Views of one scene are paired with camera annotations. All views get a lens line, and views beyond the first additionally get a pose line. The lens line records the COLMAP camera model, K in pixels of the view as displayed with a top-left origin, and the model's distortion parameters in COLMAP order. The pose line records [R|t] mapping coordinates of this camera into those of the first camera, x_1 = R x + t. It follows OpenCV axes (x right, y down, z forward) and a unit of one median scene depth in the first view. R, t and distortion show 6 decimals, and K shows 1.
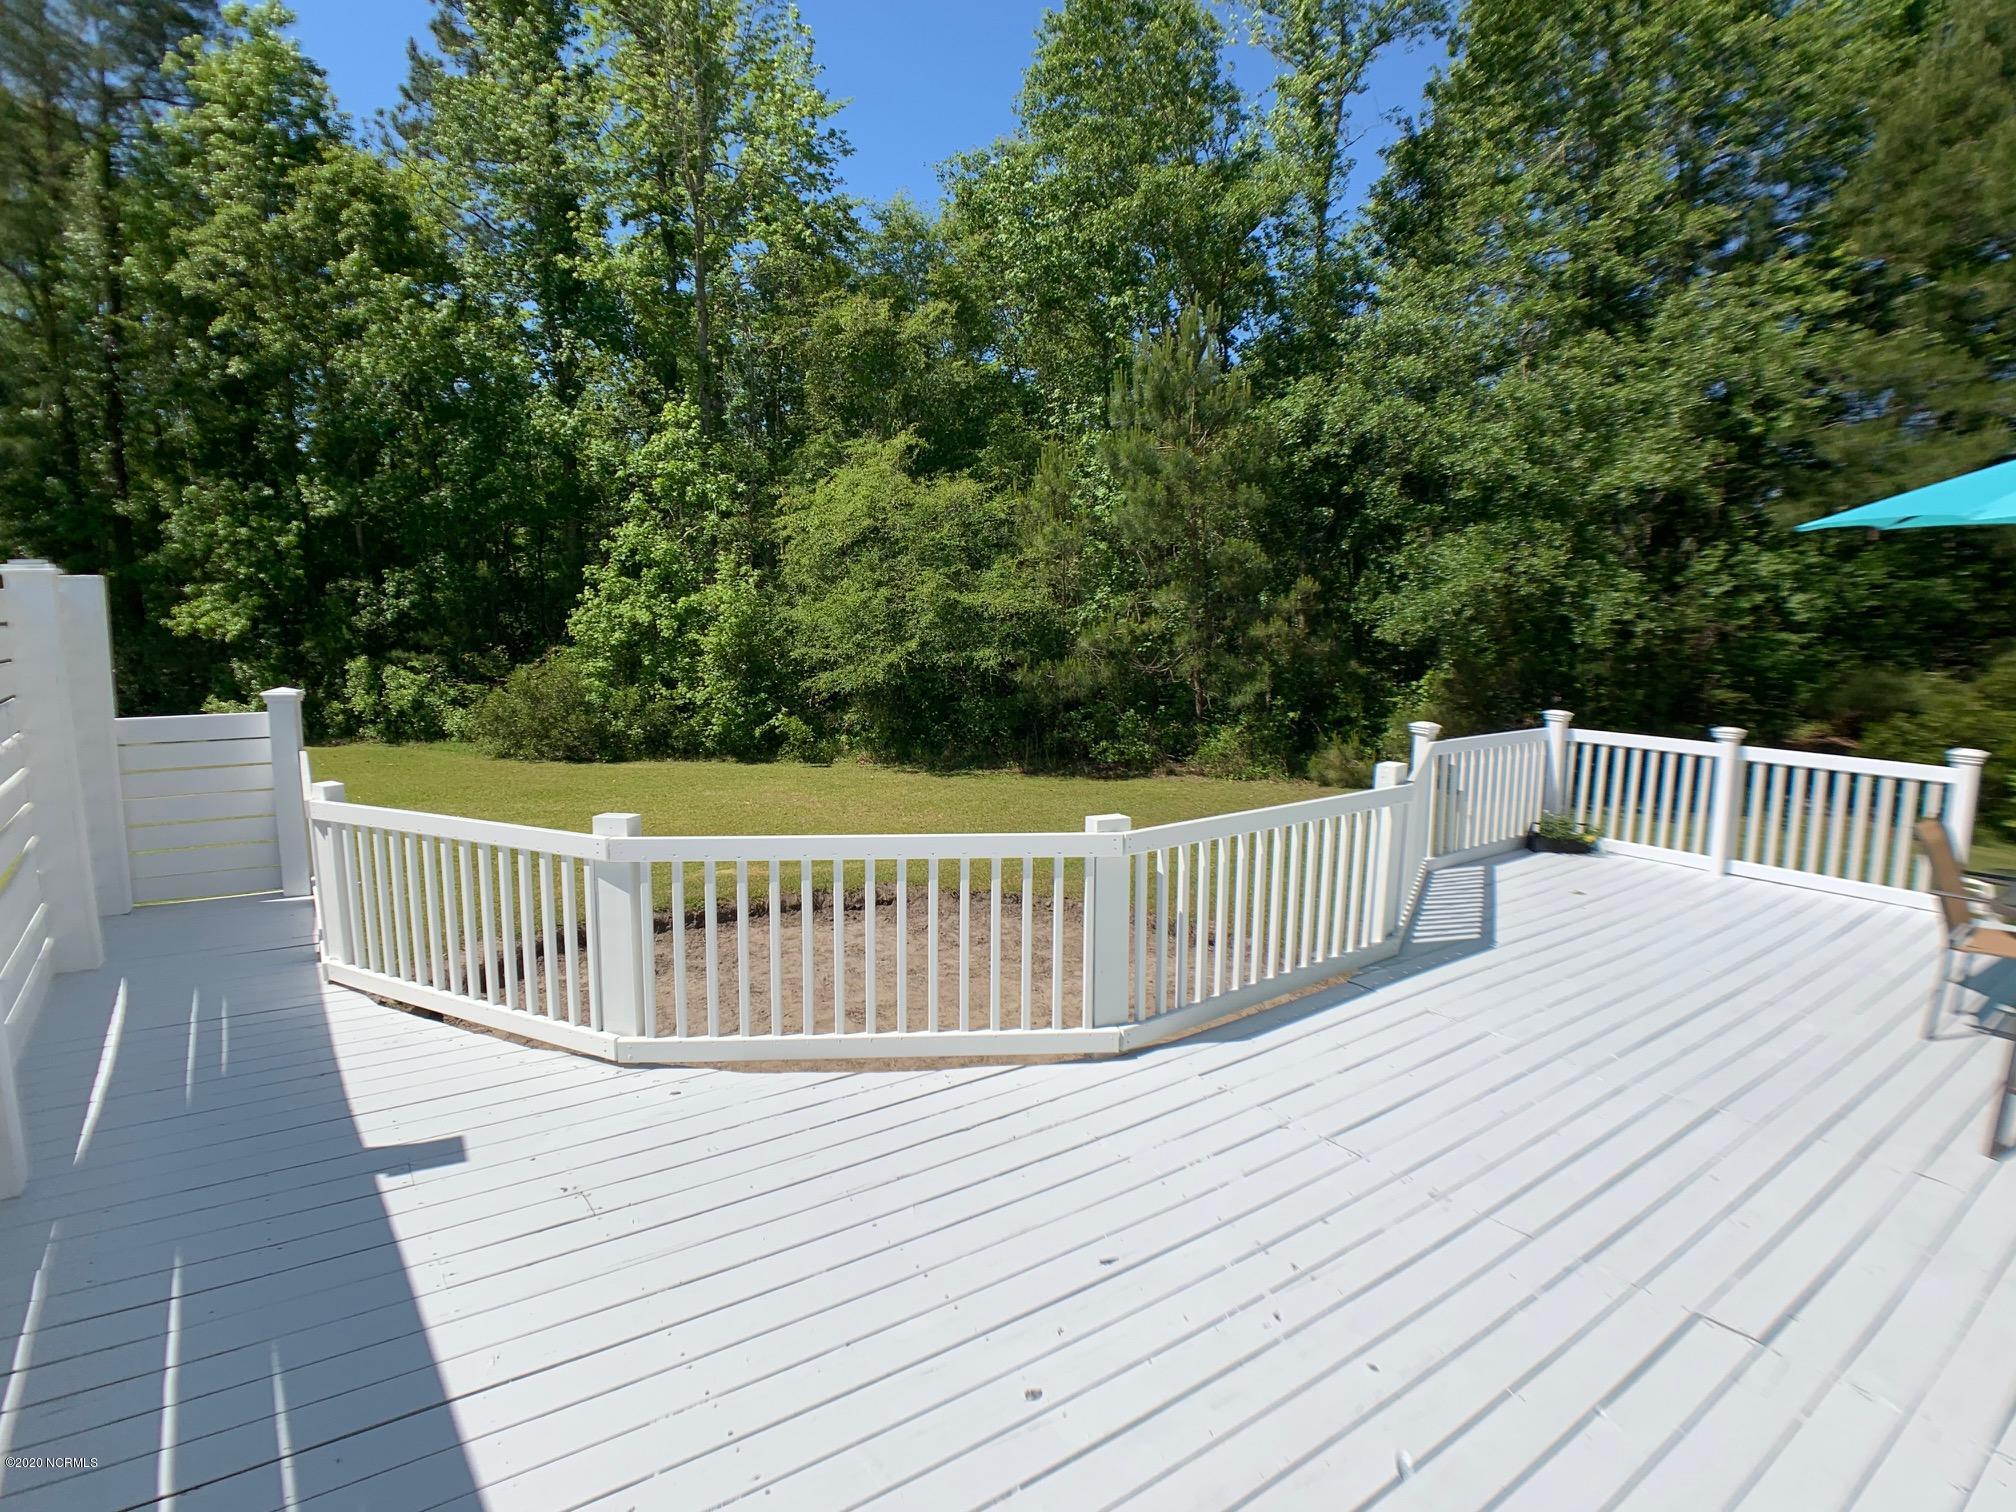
lens RADIAL K [[1098.2, 0, 1010.0], [0, 1098.2, 721.3], [0, 0, 1]] dist [-0.092654, 0.022911]
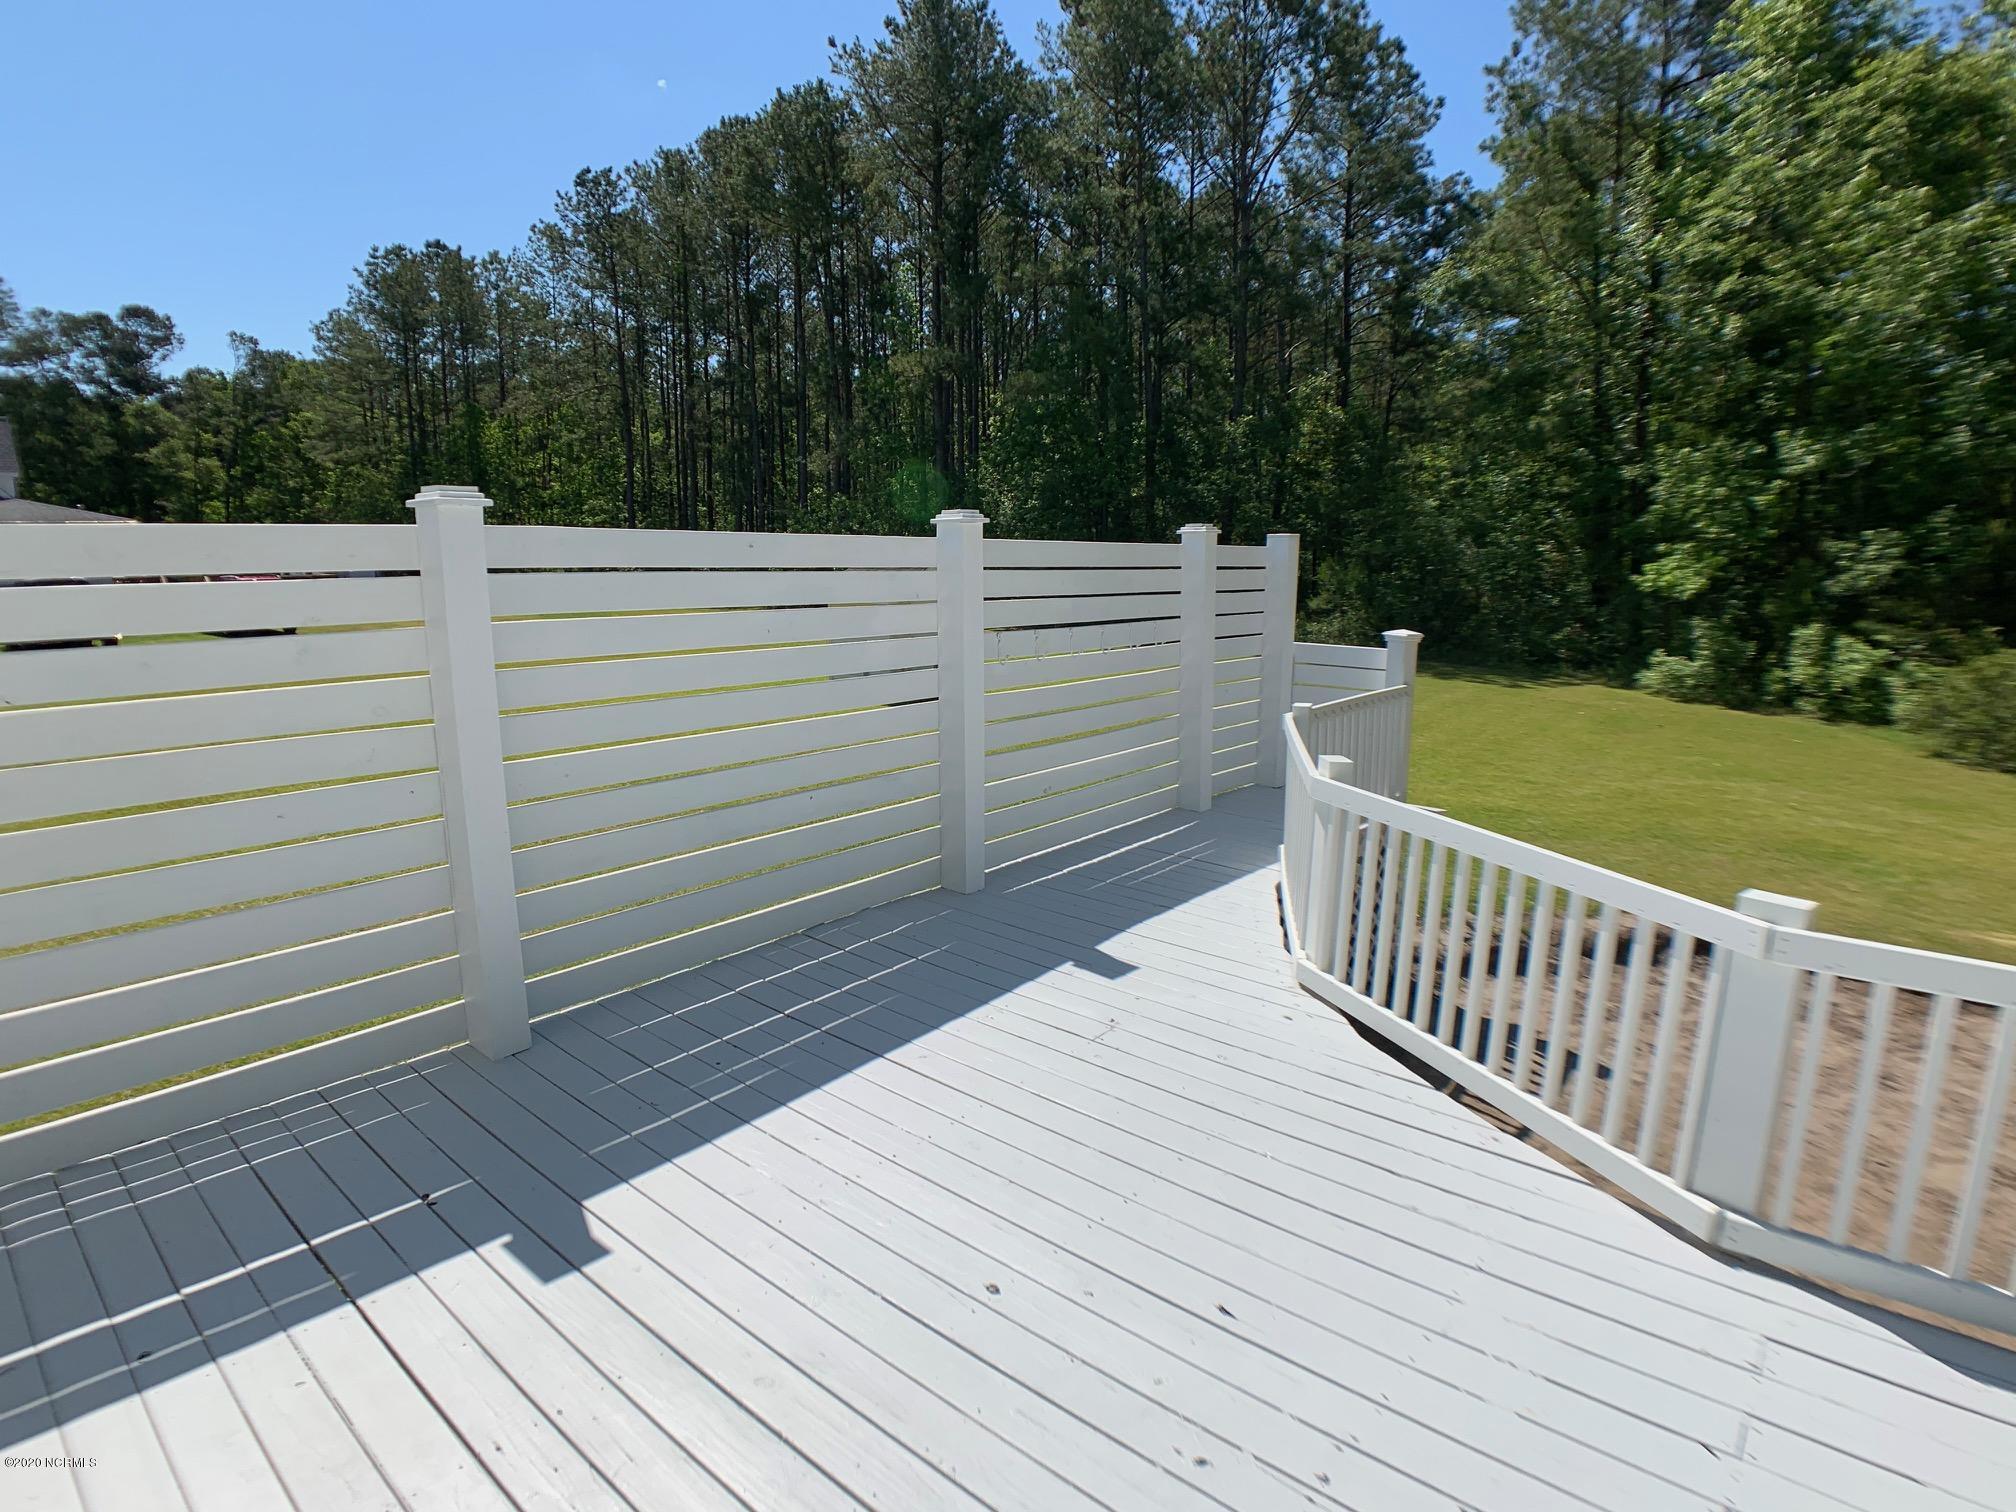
lens RADIAL K [[1101.5, 0, 999.0], [0, 1101.5, 729.0], [0, 0, 1]] dist [-0.053402, 0.001611]
pose [[0.249890, 0.154419, -0.955882, 0.118326], [-0.115170, 0.984933, 0.129004, -0.009026], [0.961400, 0.077852, 0.263909, 0.078995]]
